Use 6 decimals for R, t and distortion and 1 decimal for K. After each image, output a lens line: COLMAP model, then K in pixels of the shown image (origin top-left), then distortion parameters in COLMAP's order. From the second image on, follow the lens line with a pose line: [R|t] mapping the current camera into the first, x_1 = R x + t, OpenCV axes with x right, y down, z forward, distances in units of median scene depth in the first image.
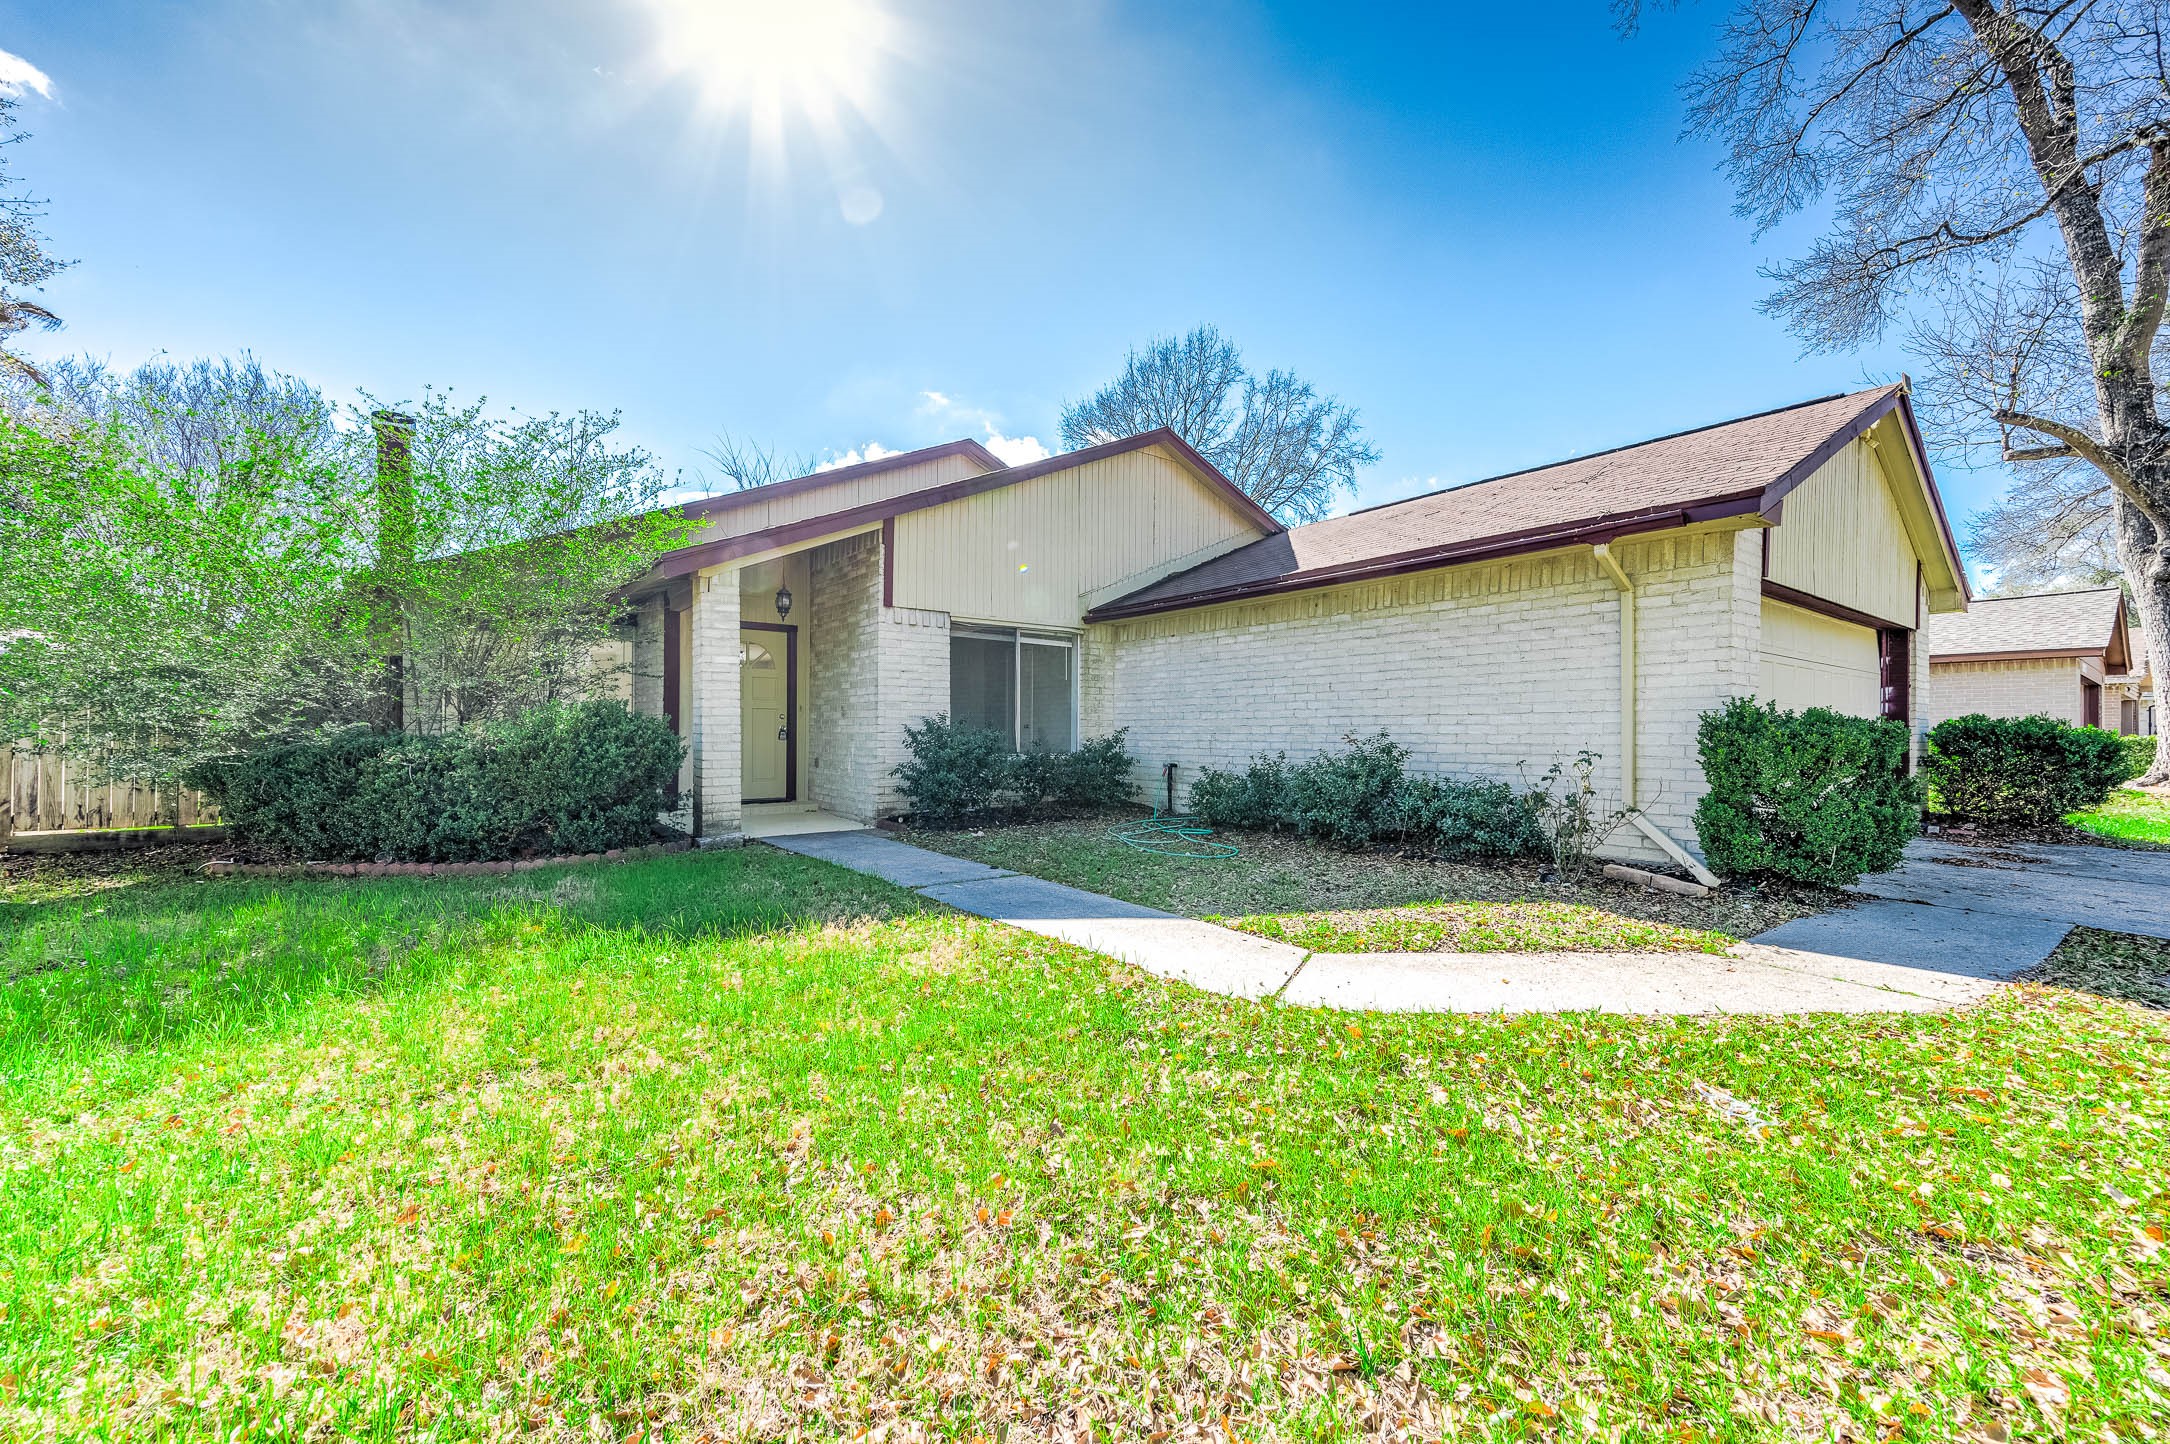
lens RADIAL K [[872.0, 0, 1093.9], [0, 872.0, 729.4], [0, 0, 1]] dist [0.001750, 0.000061]
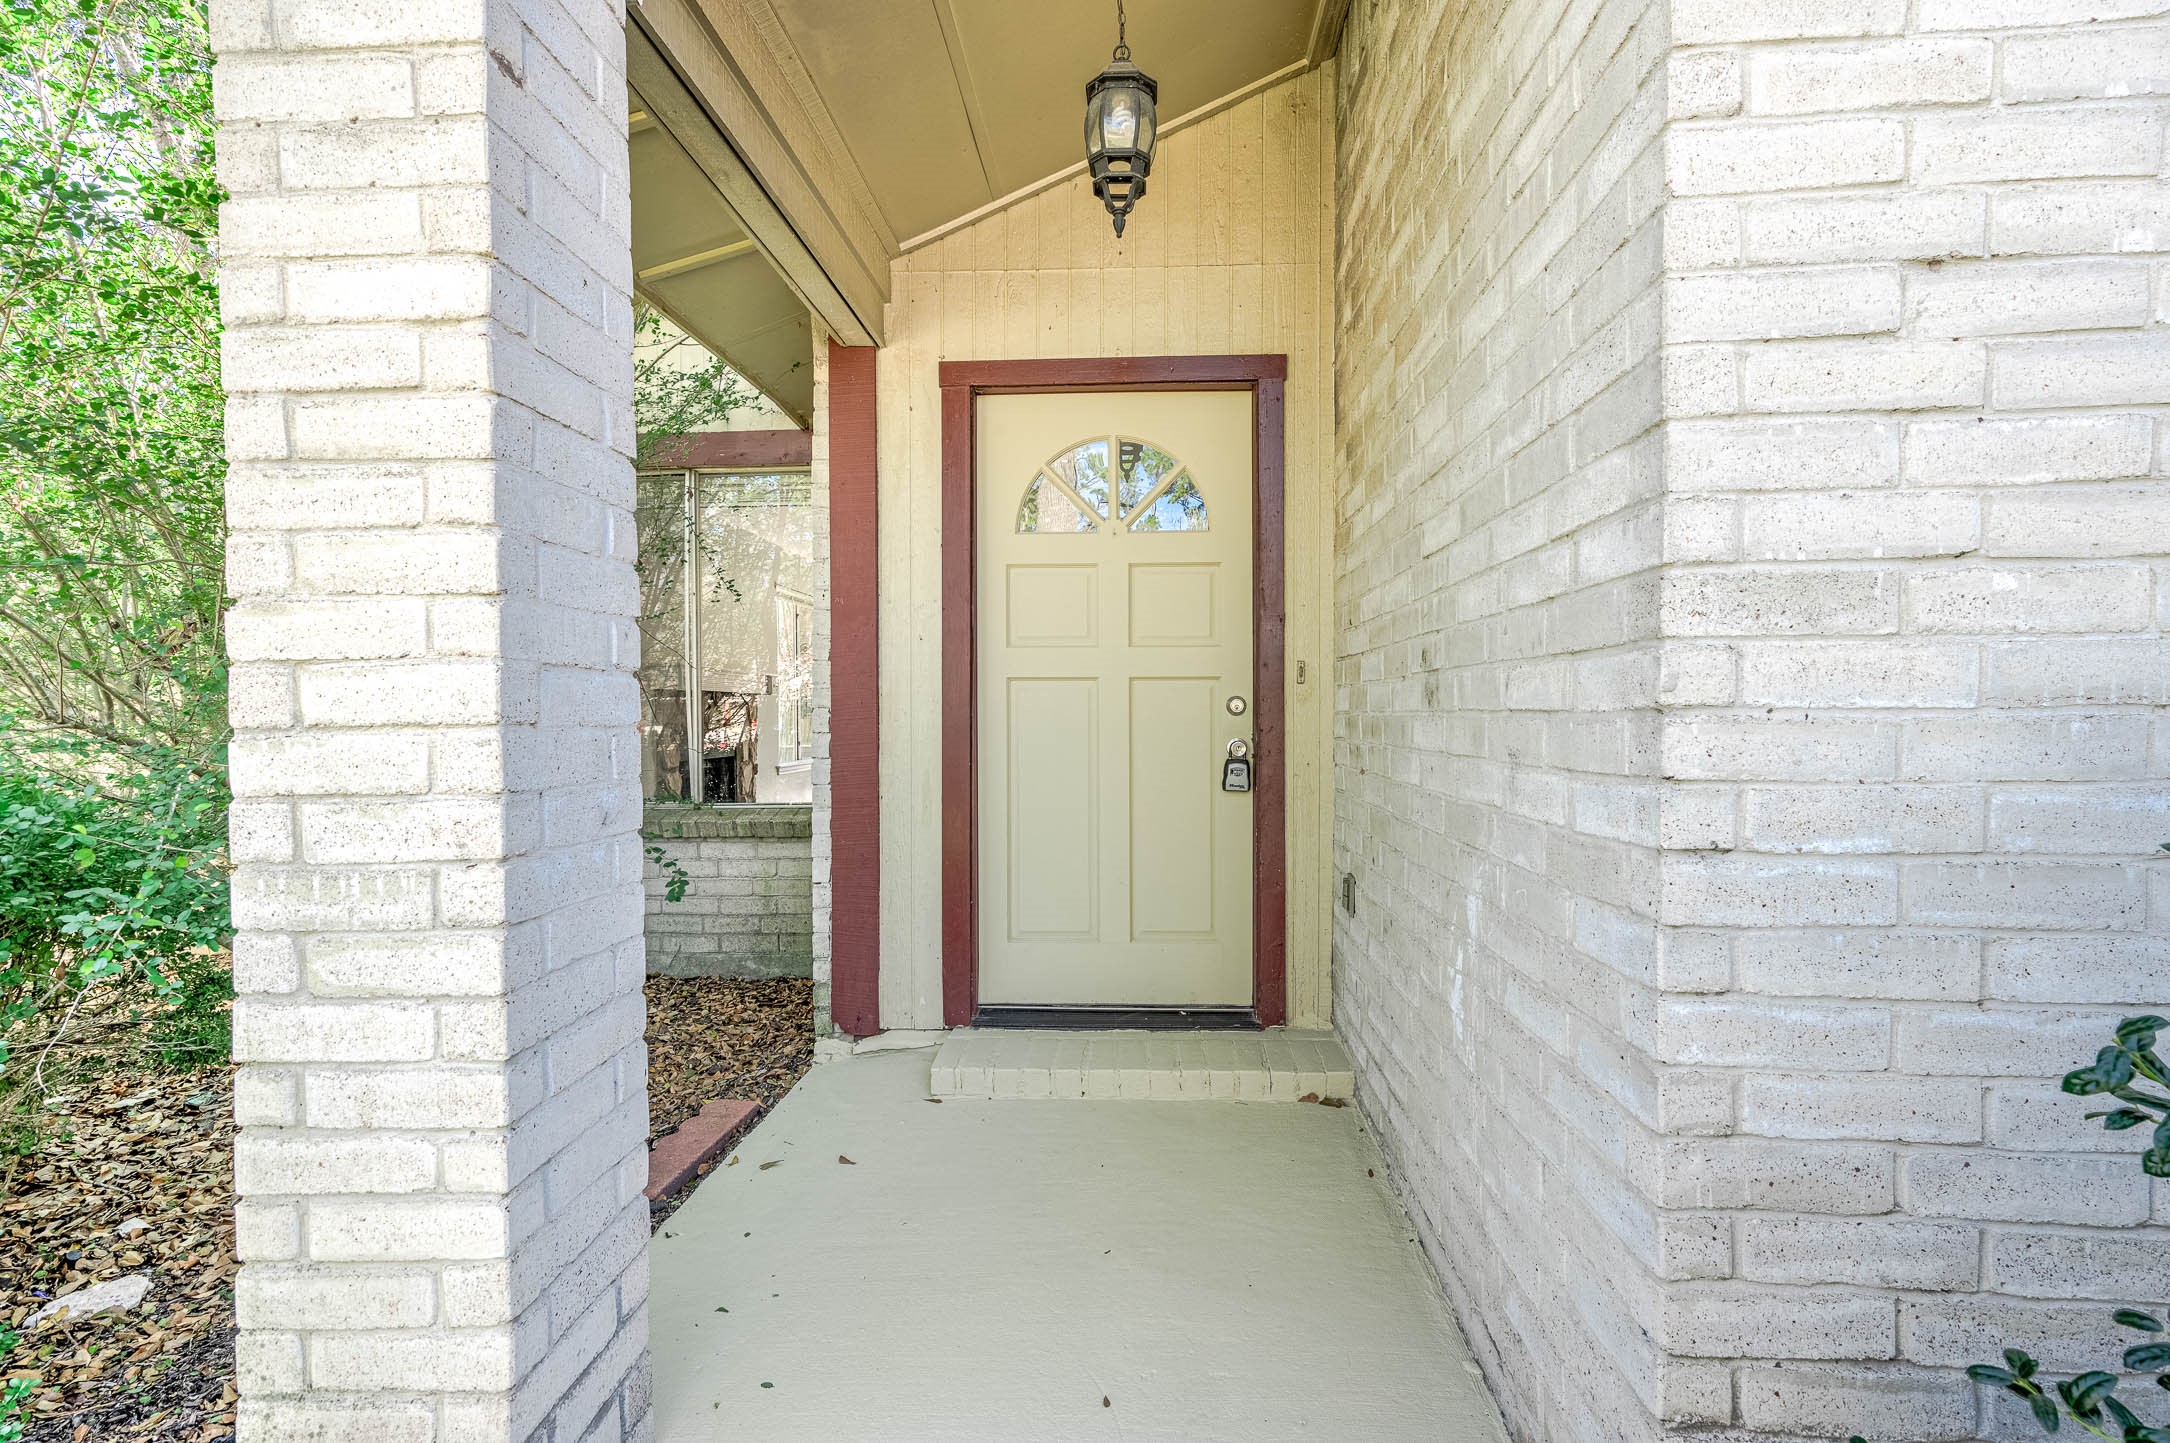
lens RADIAL K [[1000.3, 0, 1095.2], [0, 1000.3, 722.4], [0, 0, 1]] dist [-0.000231, 0.000018]
pose [[0.759494, -0.000881, -0.650514, -0.215853], [0.009983, 0.999897, 0.010301, -0.014571], [0.650438, -0.014317, 0.759424, 0.840182]]
